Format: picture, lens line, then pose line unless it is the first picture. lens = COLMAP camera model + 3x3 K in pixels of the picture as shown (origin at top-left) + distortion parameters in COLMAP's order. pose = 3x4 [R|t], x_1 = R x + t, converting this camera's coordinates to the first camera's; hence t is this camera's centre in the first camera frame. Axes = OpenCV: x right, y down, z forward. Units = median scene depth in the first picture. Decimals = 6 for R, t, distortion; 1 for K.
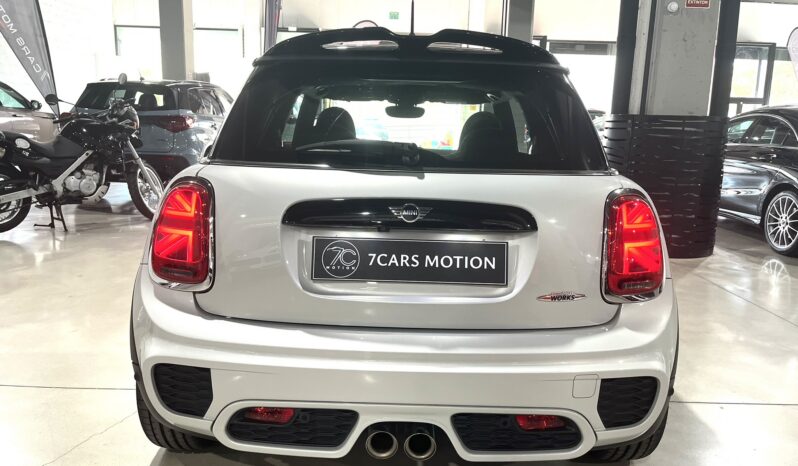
lens RADIAL K [[613.4, 0, 398.0], [0, 613.4, 231.2], [0, 0, 1]] dist [0.079811, -0.107893]
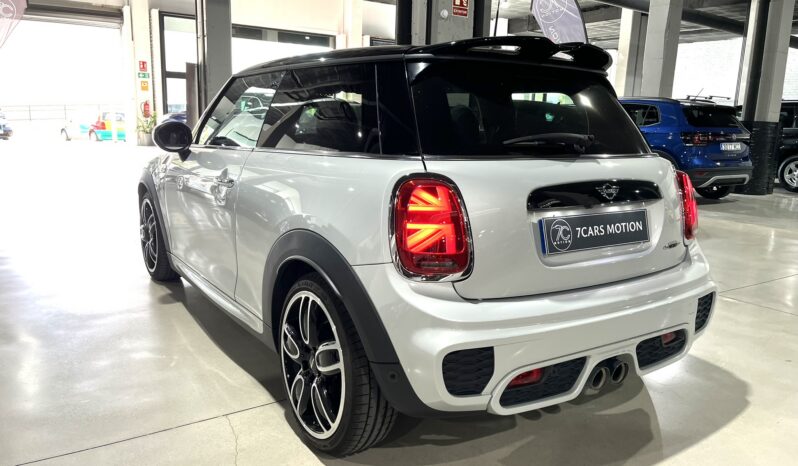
lens RADIAL K [[613.4, 0, 398.0], [0, 613.4, 231.2], [0, 0, 1]] dist [0.079811, -0.107893]
pose [[0.831497, -0.104196, 0.545670, -1.000902], [0.089019, 0.994551, 0.054261, -0.054402], [-0.548350, 0.003457, 0.836242, 0.177936]]
